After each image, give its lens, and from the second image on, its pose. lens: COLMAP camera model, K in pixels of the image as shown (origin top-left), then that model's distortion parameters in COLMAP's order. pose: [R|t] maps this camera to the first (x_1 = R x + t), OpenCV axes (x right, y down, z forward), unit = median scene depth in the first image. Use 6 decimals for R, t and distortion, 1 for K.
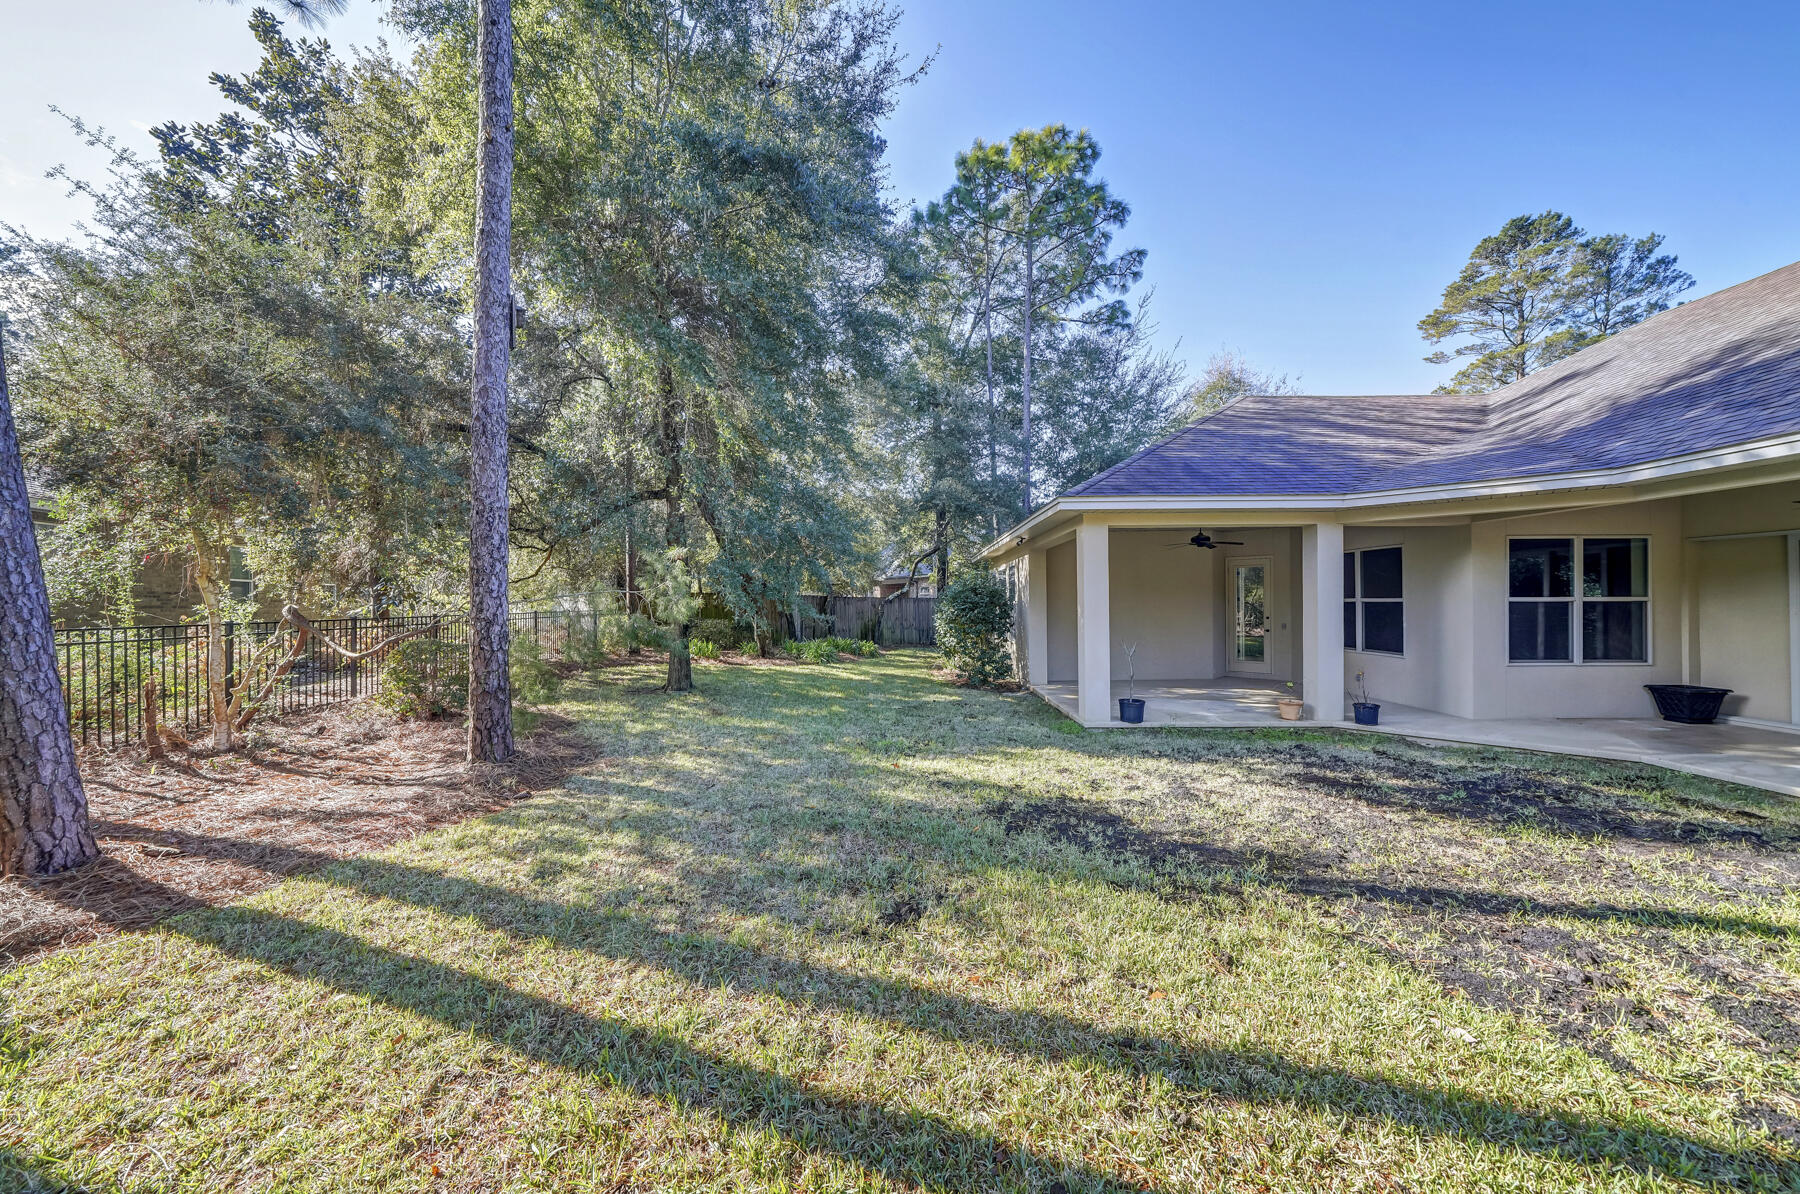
lens RADIAL K [[619.5, 0, 892.0], [0, 619.5, 595.5], [0, 0, 1]] dist [-0.005885, 0.000251]
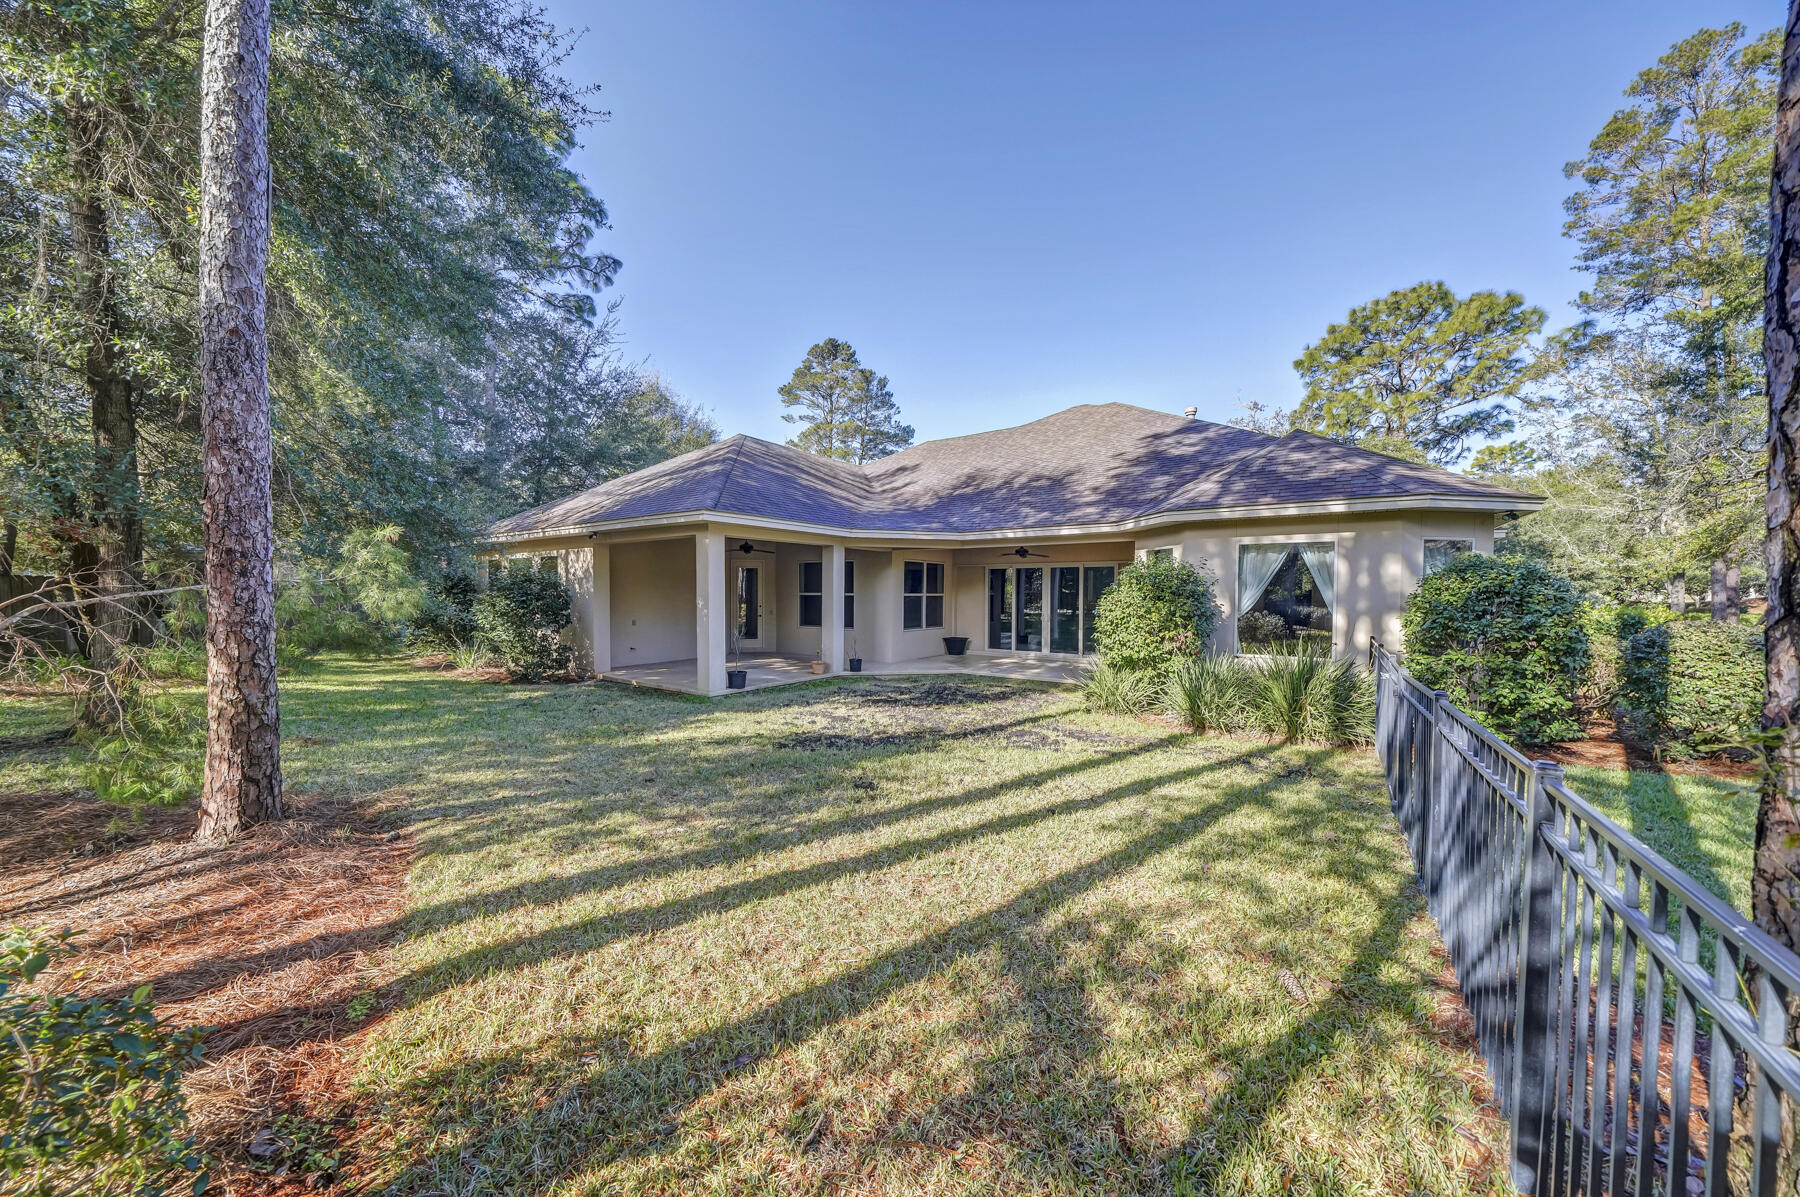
lens RADIAL K [[619.5, 0, 892.0], [0, 619.5, 597.0], [0, 0, 1]] dist [-0.005885, 0.000251]
pose [[0.570425, -0.000667, 0.821350, -0.500154], [-0.017415, 0.999765, 0.012906, -0.009682], [-0.821165, -0.021666, 0.570279, -0.003087]]
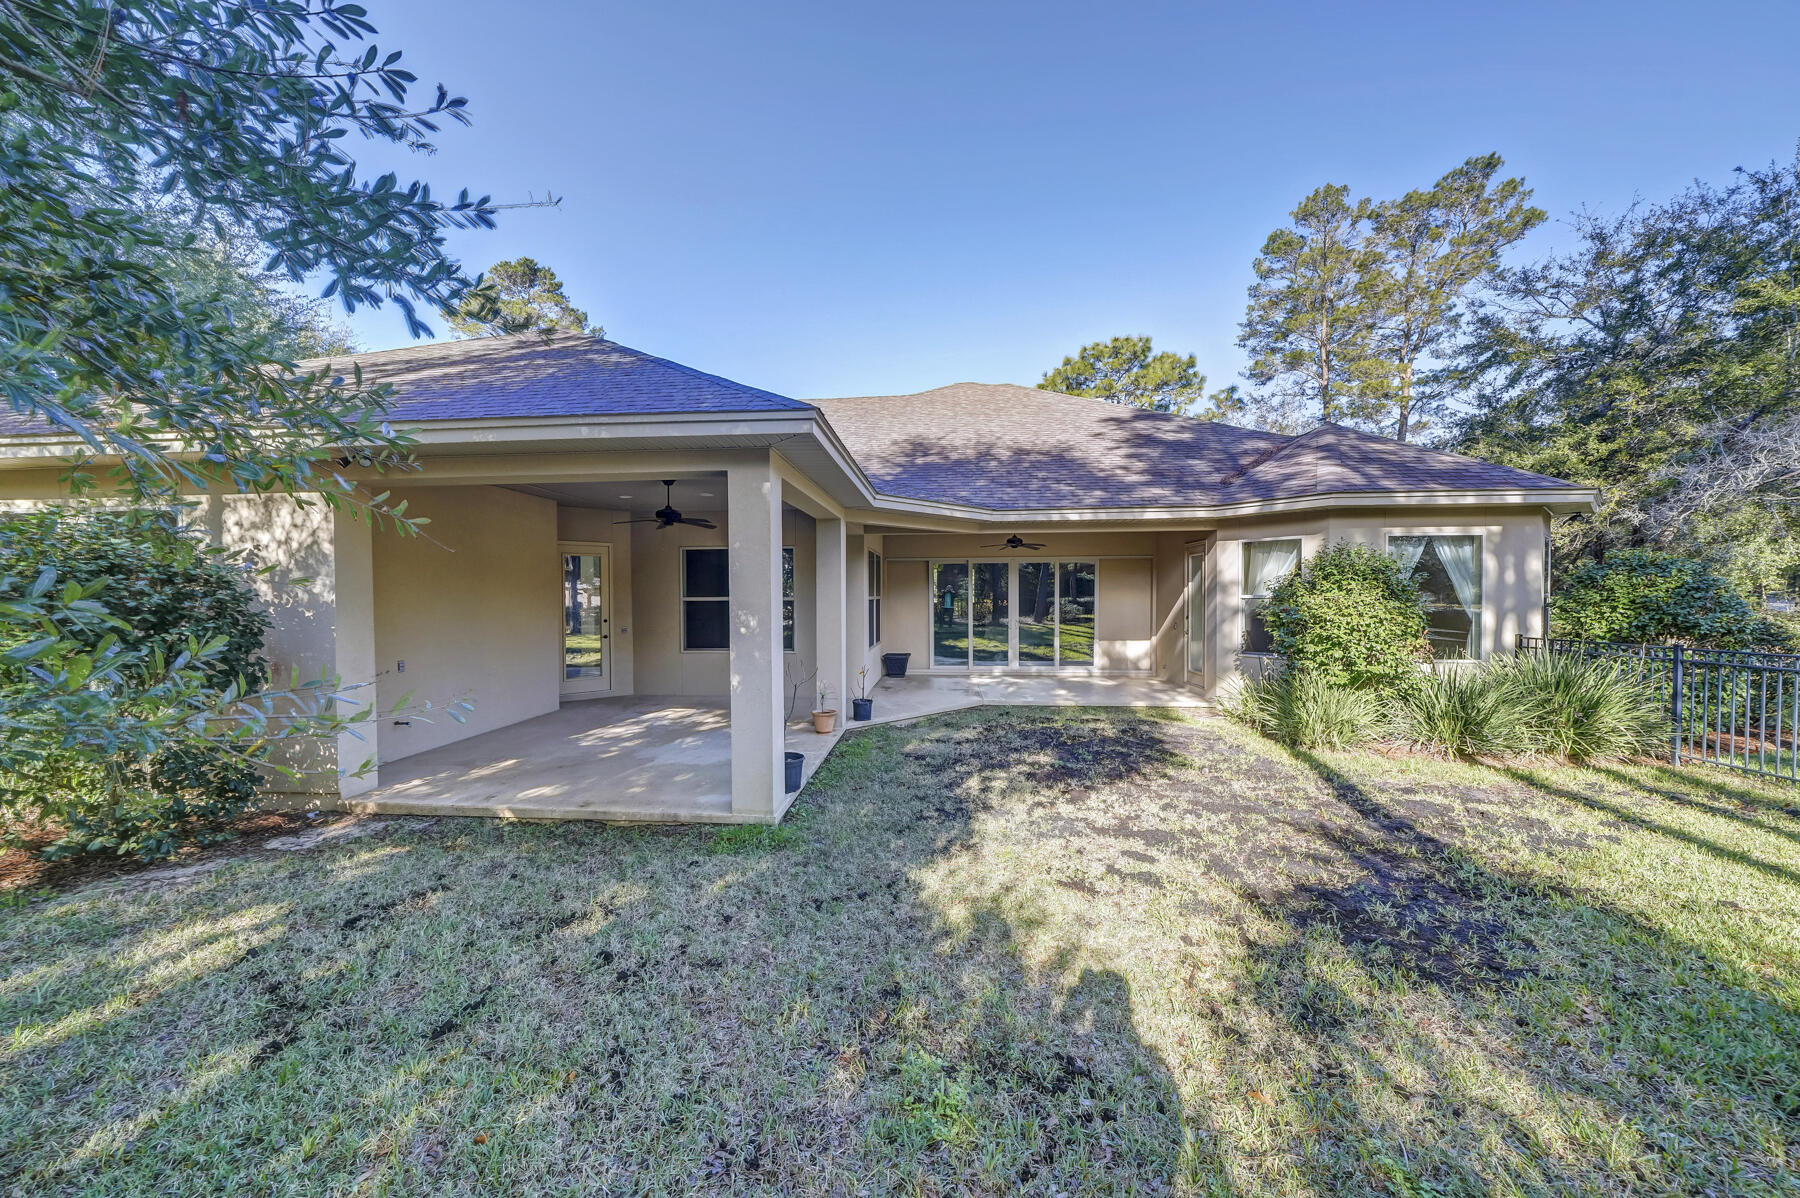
lens RADIAL K [[617.0, 0, 900.0], [0, 617.0, 599.0], [0, 0, 1]] dist [-0.006292, 0.000016]
pose [[0.063647, -0.005575, 0.997957, -0.249412], [-0.007848, 0.999951, 0.006087, -0.000081], [-0.997942, -0.008219, 0.063600, 0.856252]]
